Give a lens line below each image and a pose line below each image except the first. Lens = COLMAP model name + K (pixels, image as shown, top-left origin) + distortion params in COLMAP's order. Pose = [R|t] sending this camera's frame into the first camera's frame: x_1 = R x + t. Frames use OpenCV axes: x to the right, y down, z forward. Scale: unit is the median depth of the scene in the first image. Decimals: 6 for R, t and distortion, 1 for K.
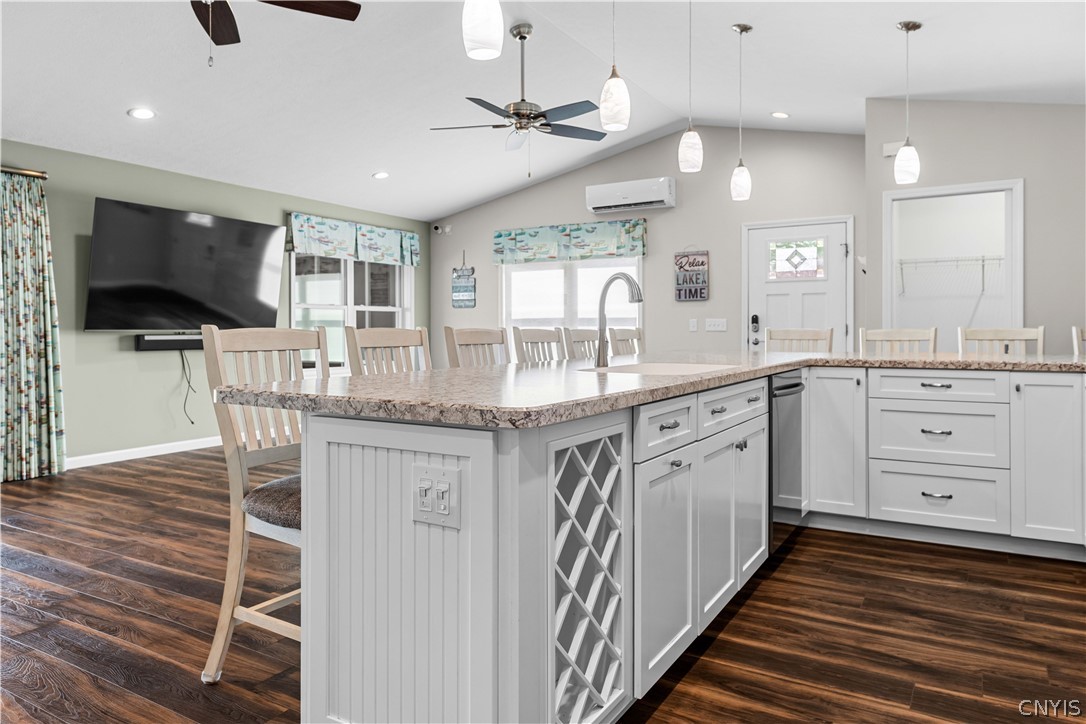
lens RADIAL K [[721.2, 0, 532.4], [0, 721.2, 330.8], [0, 0, 1]] dist [0.035592, -0.018734]
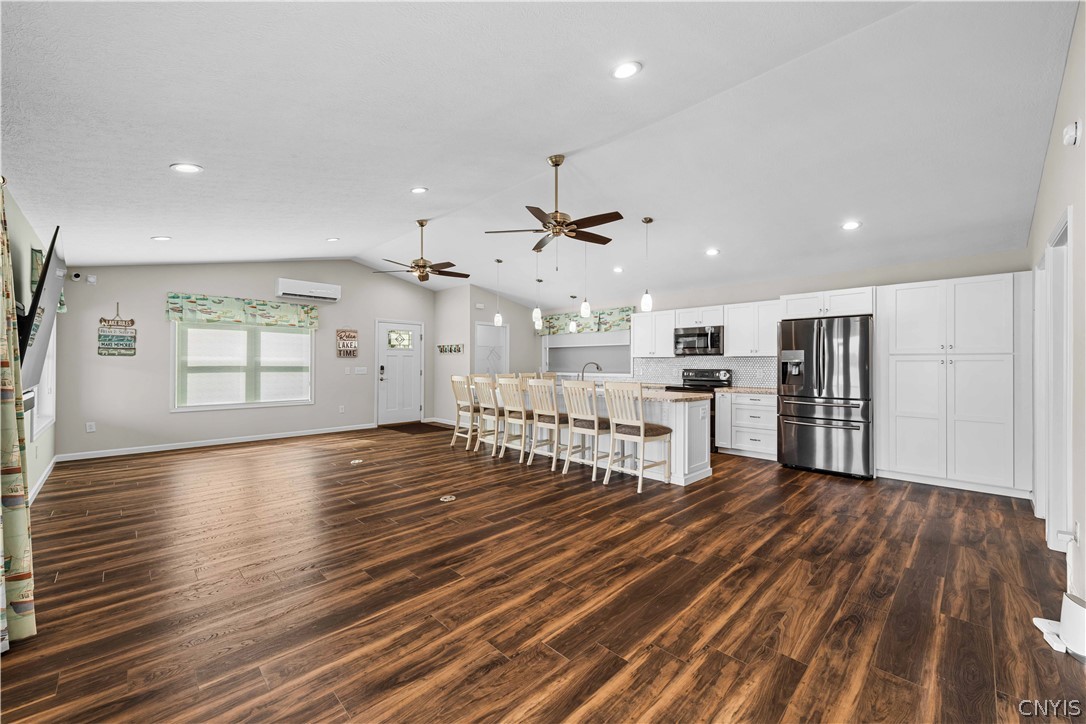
lens RADIAL K [[426.8, 0, 545.9], [0, 426.8, 357.7], [0, 0, 1]] dist [0.012991, -0.002481]
pose [[0.238149, 0.016466, 0.971089, -0.767124], [-0.001137, 0.999860, -0.016675, -0.026319], [-0.971228, 0.002867, 0.238134, 0.307264]]
